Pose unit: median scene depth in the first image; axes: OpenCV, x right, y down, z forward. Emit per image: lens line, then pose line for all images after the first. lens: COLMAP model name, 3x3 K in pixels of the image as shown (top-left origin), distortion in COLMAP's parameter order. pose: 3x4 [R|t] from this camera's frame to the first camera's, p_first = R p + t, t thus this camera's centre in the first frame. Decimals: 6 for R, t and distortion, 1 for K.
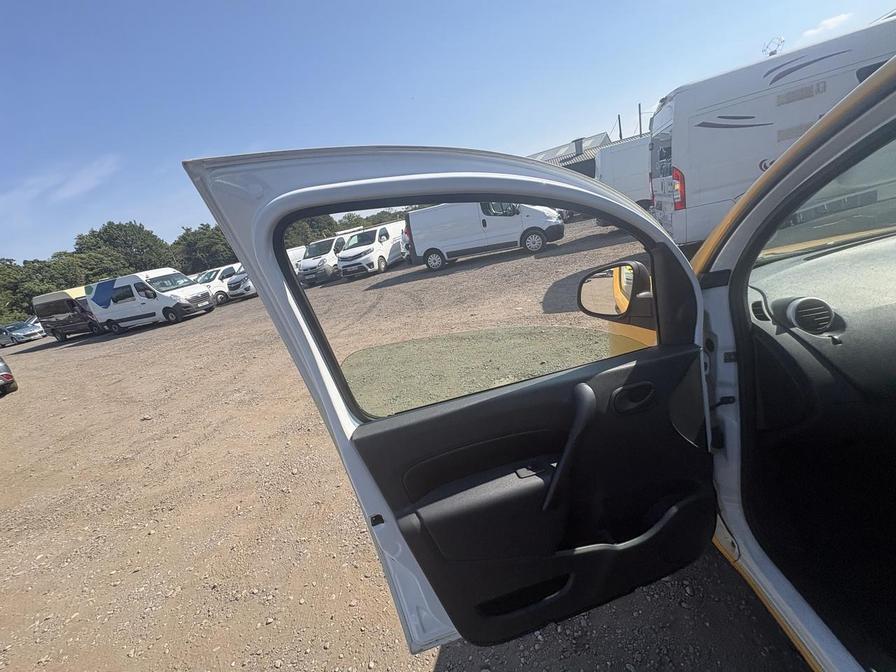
lens RADIAL K [[355.9, 0, 446.7], [0, 355.9, 333.5], [0, 0, 1]] dist [0.004259, -0.001455]
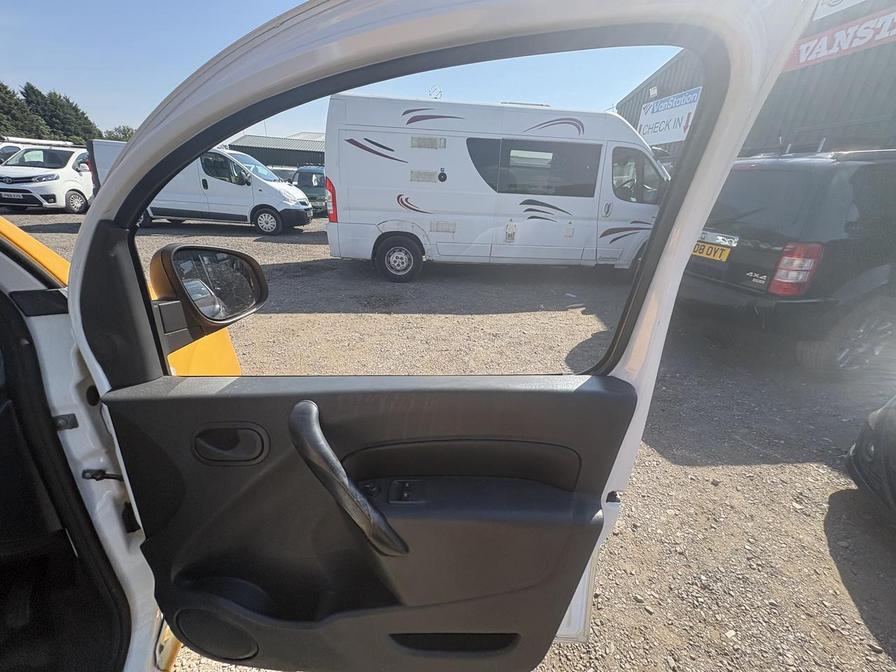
lens RADIAL K [[355.9, 0, 447.4], [0, 355.9, 336.8], [0, 0, 1]] dist [0.004259, -0.001455]
pose [[0.875718, 0.099910, 0.472372, 0.258151], [-0.124328, 0.992026, 0.020668, -0.049525], [-0.466540, -0.076829, 0.881157, -0.013718]]
